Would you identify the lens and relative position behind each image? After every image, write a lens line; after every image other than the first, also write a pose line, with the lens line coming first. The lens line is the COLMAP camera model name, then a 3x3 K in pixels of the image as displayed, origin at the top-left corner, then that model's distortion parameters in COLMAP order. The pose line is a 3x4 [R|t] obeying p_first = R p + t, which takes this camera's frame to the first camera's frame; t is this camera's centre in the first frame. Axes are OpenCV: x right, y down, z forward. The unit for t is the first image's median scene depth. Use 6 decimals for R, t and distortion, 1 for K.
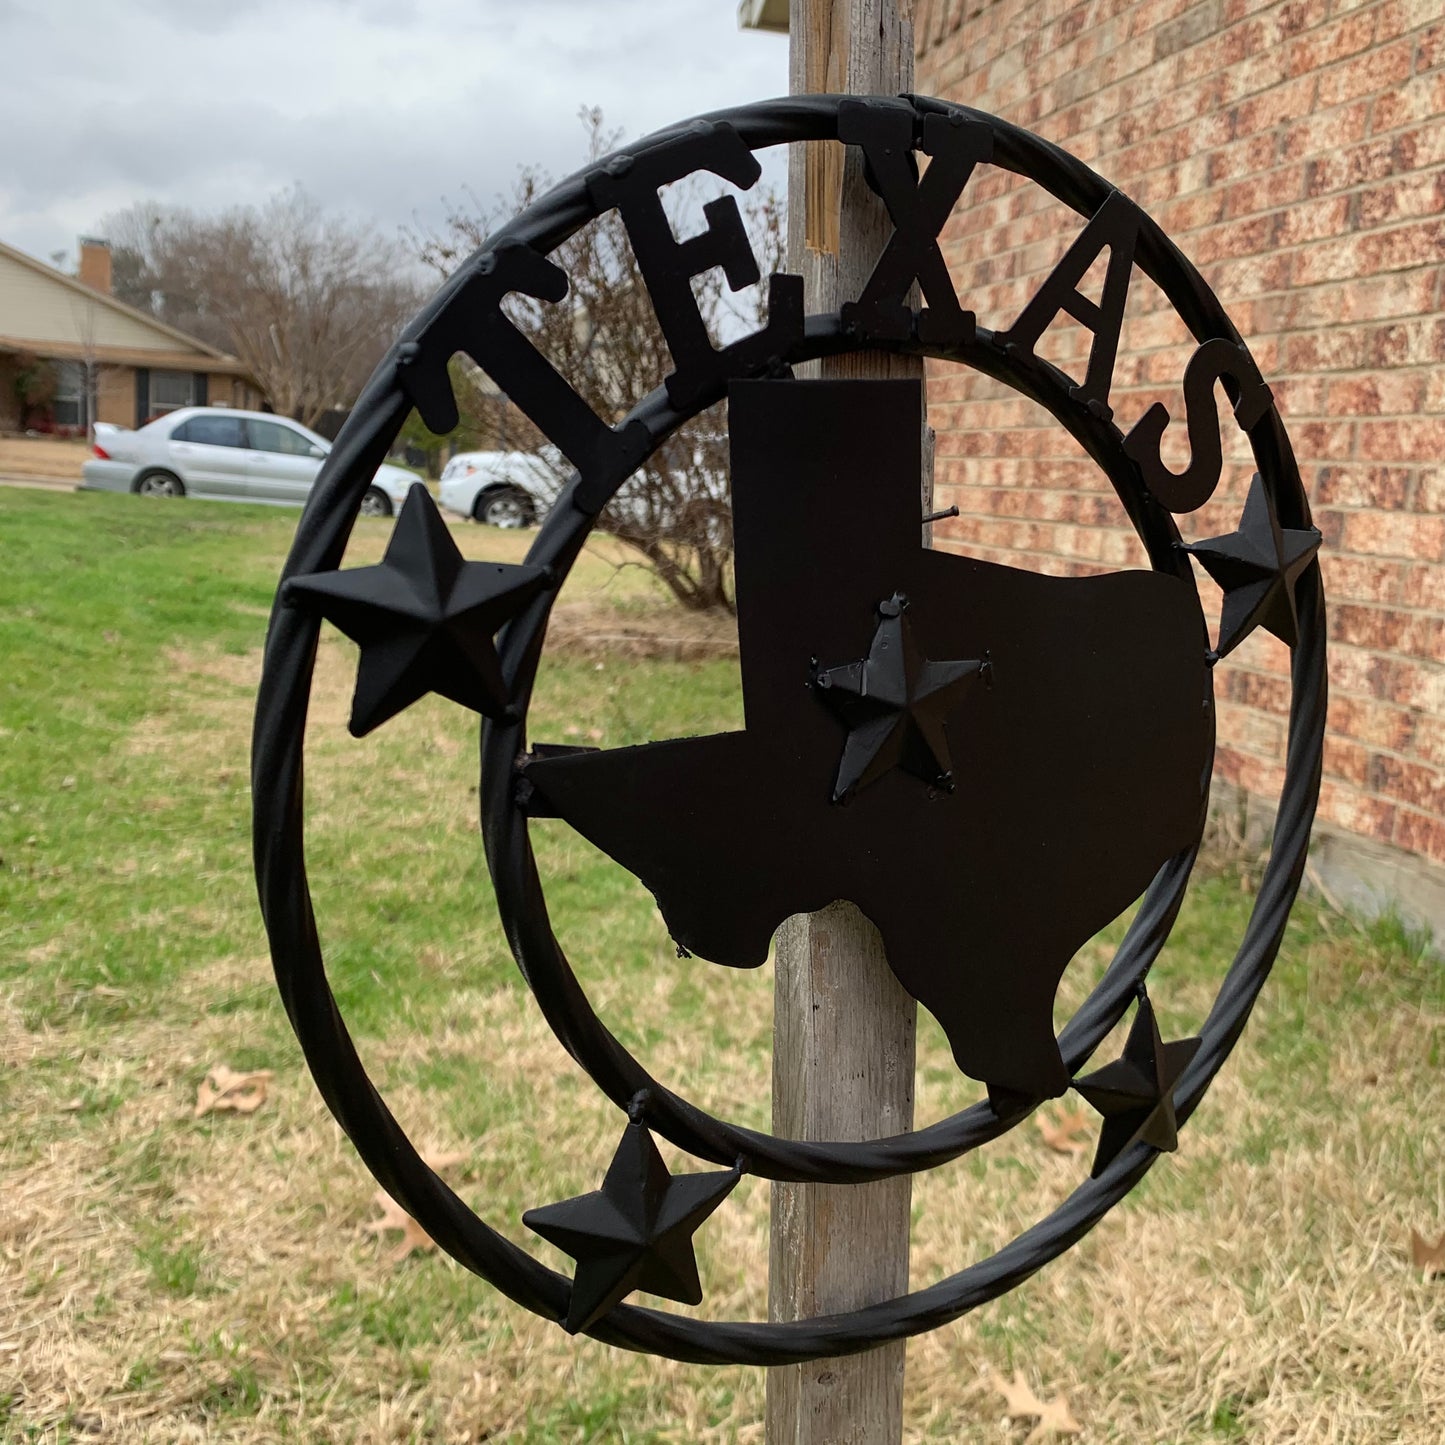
lens RADIAL K [[1519.3, 0, 740.5], [0, 1519.3, 733.4], [0, 0, 1]] dist [0.003306, 0.000000]
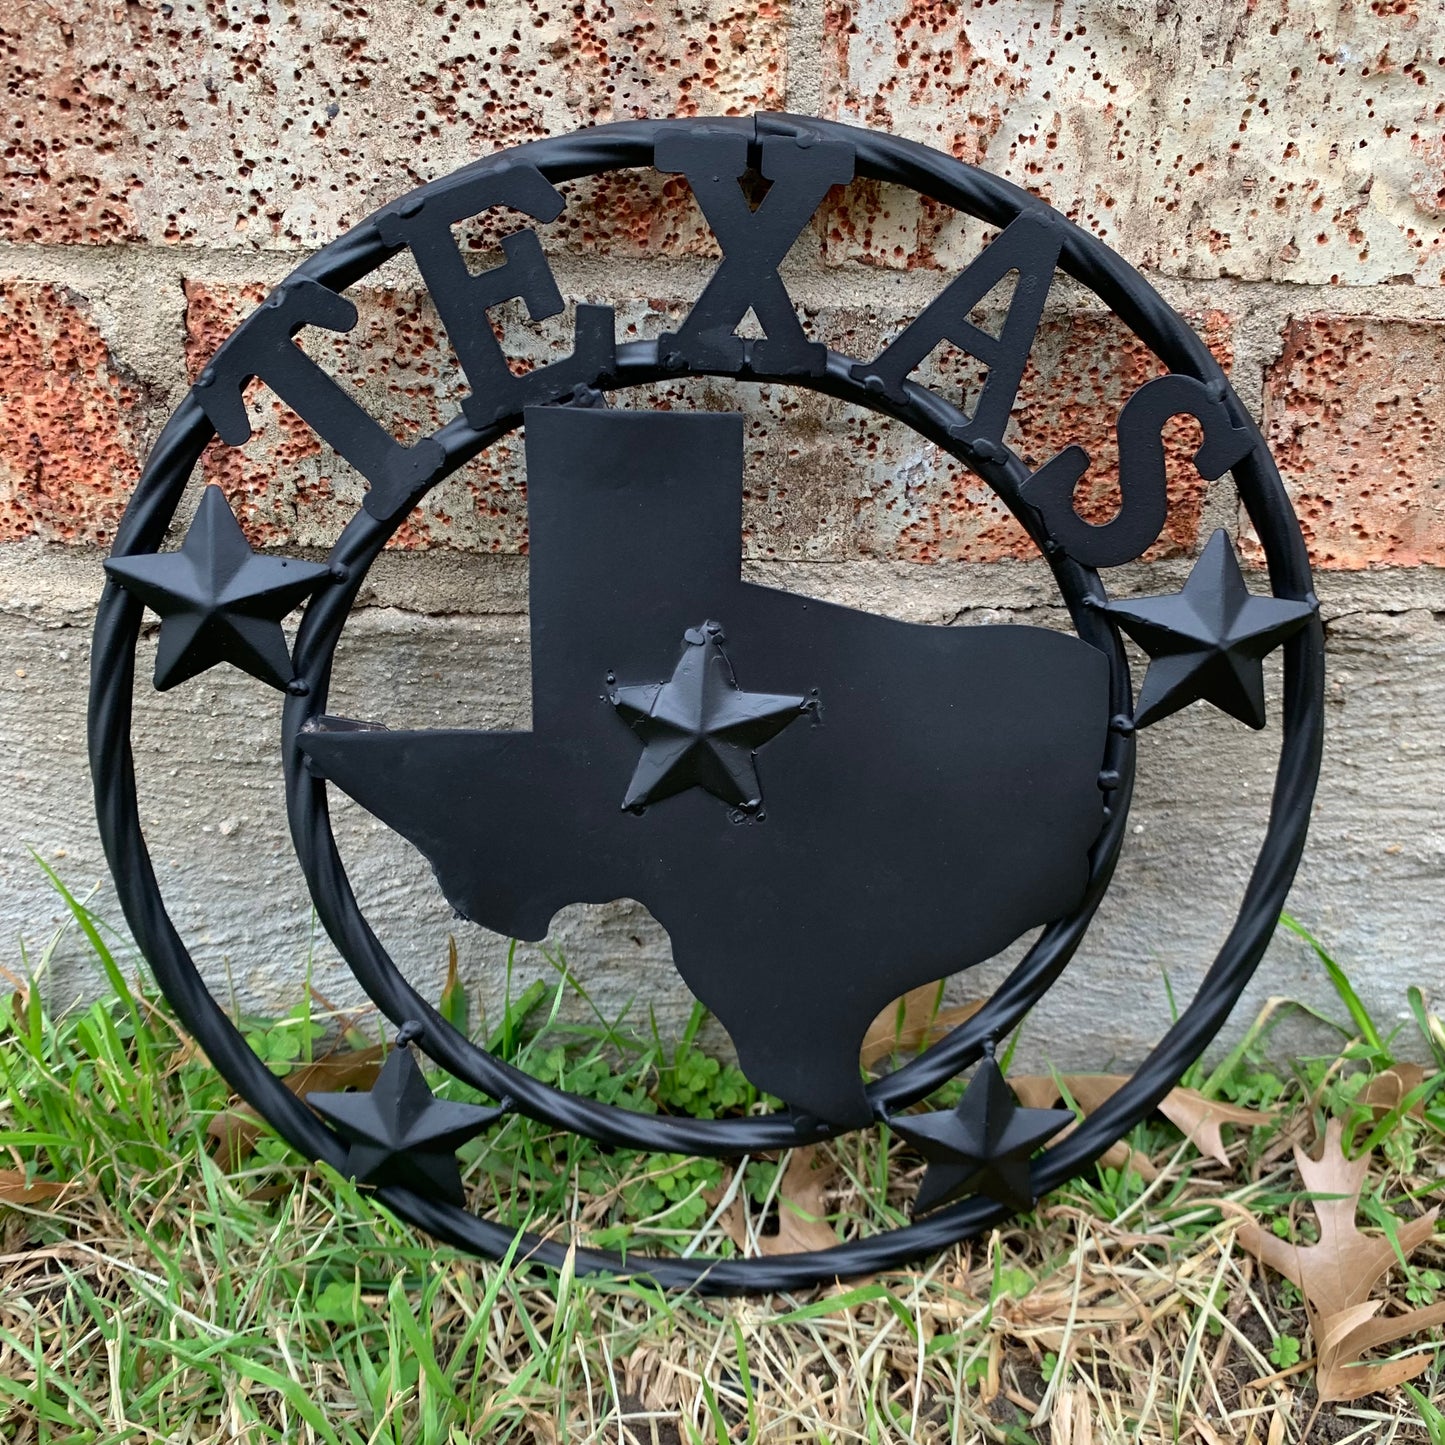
lens RADIAL K [[1519.3, 0, 737.9], [0, 1519.3, 722.2], [0, 0, 1]] dist [0.003306, 0.000000]
pose [[0.883262, 0.193079, -0.427281, 0.501615], [-0.133261, 0.977072, 0.166045, -0.175247], [0.449544, -0.089721, 0.888741, 0.092721]]
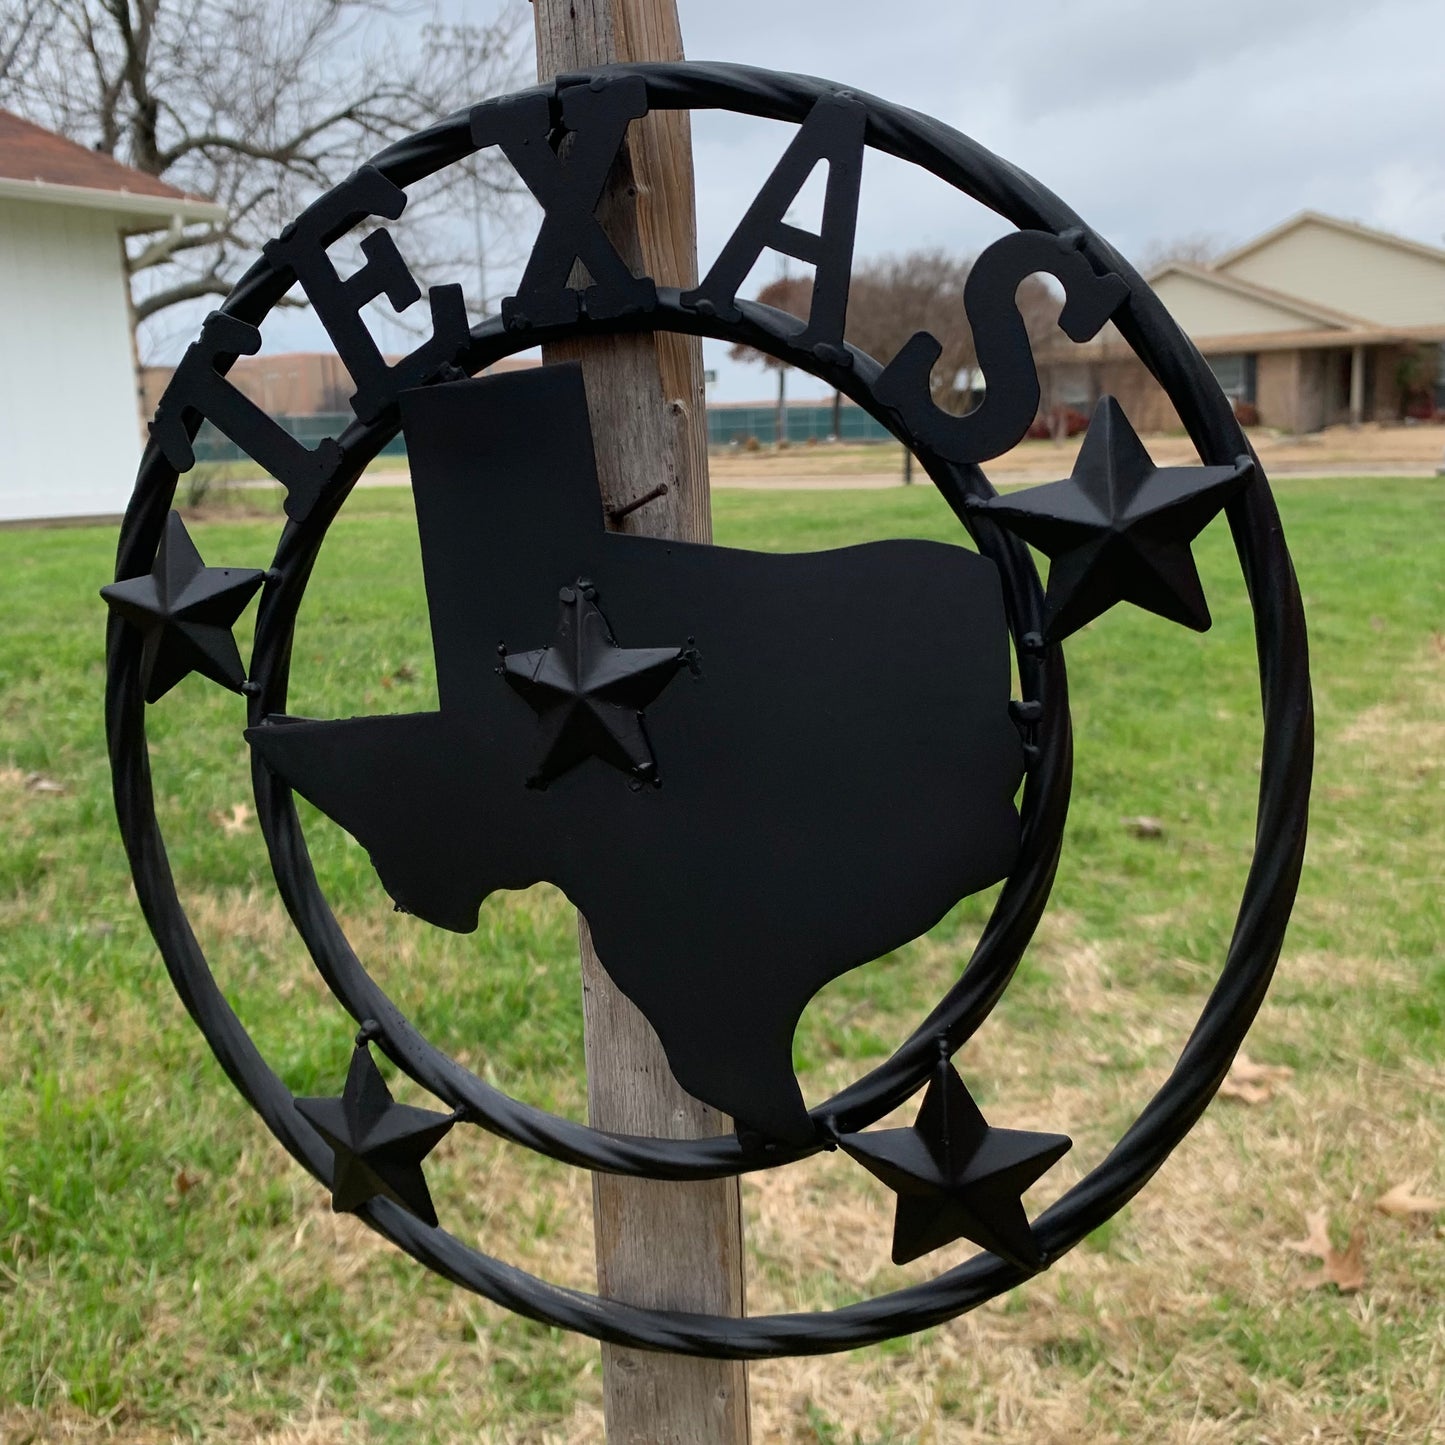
lens RADIAL K [[1519.3, 0, 718.9], [0, 1519.3, 728.8], [0, 0, 1]] dist [0.003306, 0.000000]
pose [[0.635401, 0.041784, -0.771051, 0.821517], [-0.037622, 0.999024, 0.023135, -0.018776], [0.771265, 0.014309, 0.636353, 0.392045]]
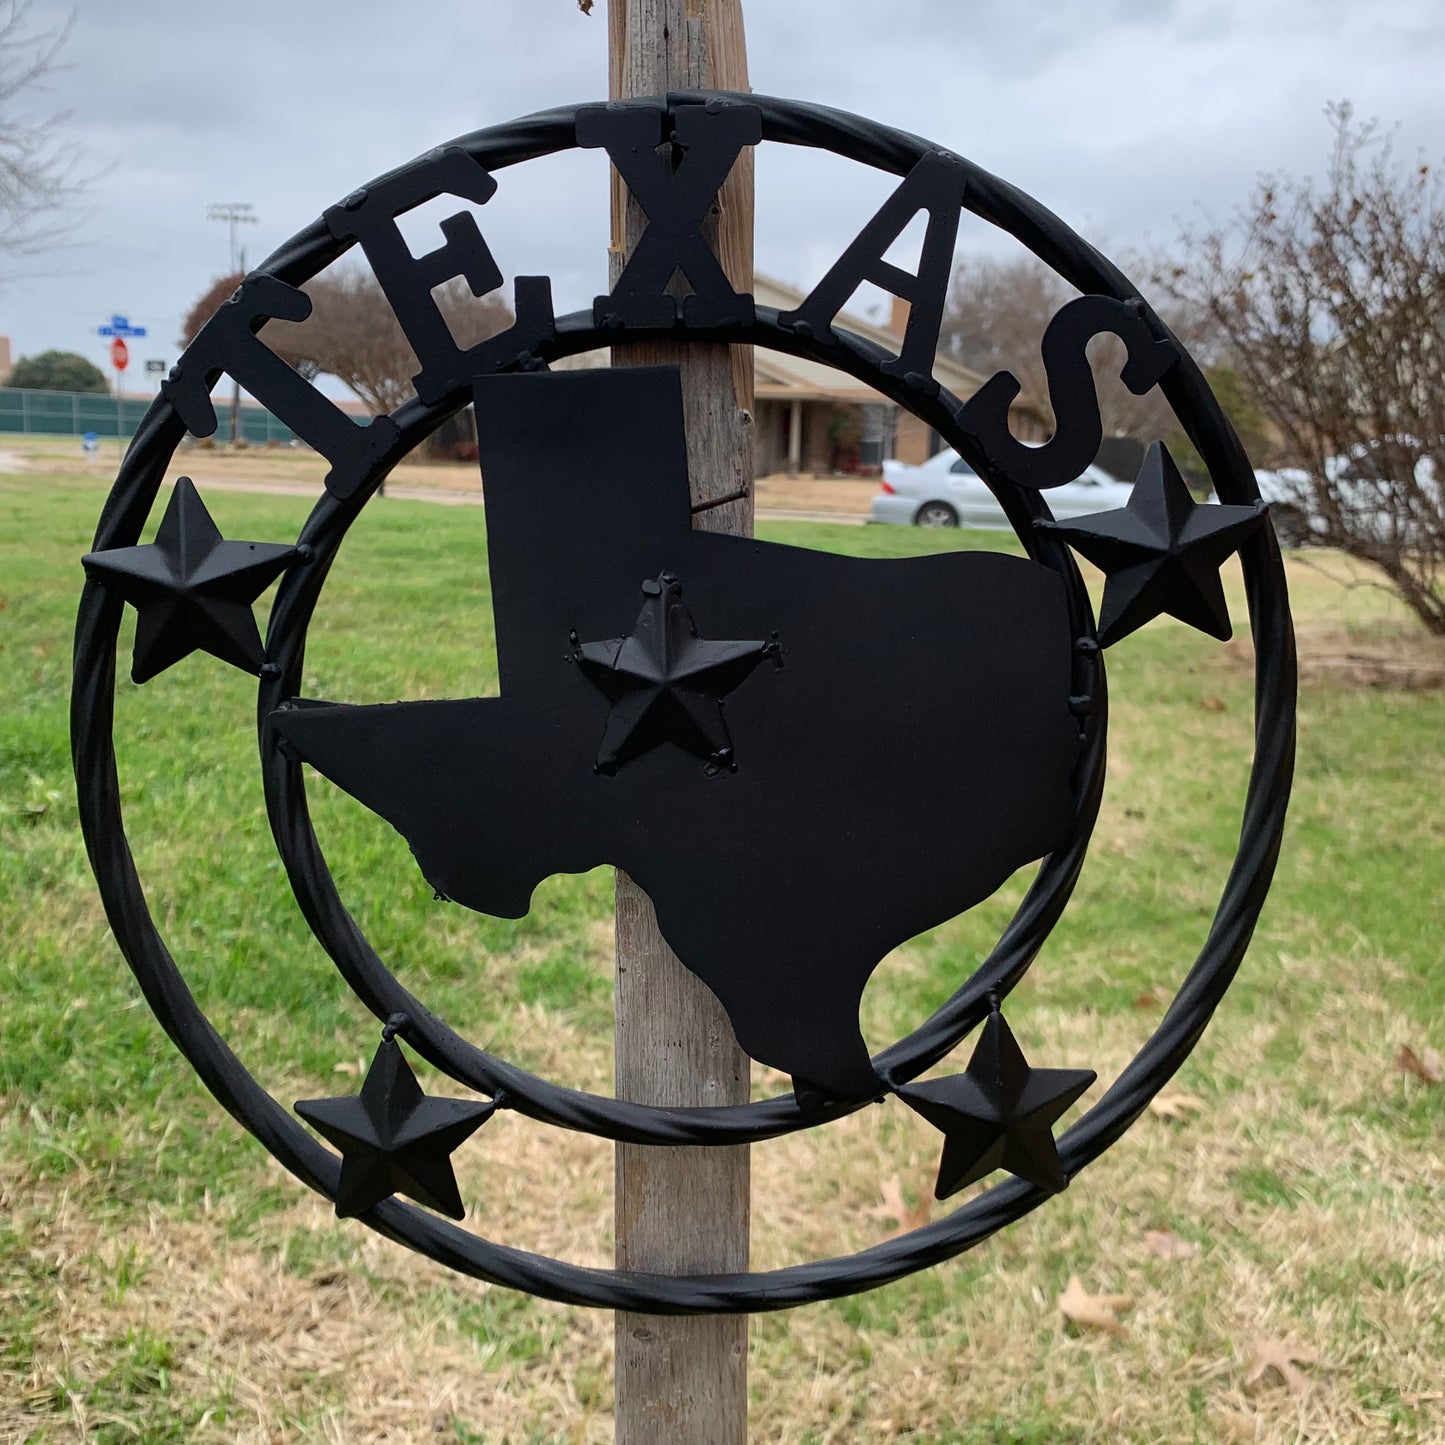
lens RADIAL K [[1519.3, 0, 737.9], [0, 1519.3, 724.1], [0, 0, 1]] dist [0.003306, 0.000000]
pose [[0.871453, 0.040122, -0.488835, 0.582061], [-0.051490, 0.998625, -0.009828, 0.016306], [0.487768, 0.033735, 0.872321, 0.112605]]
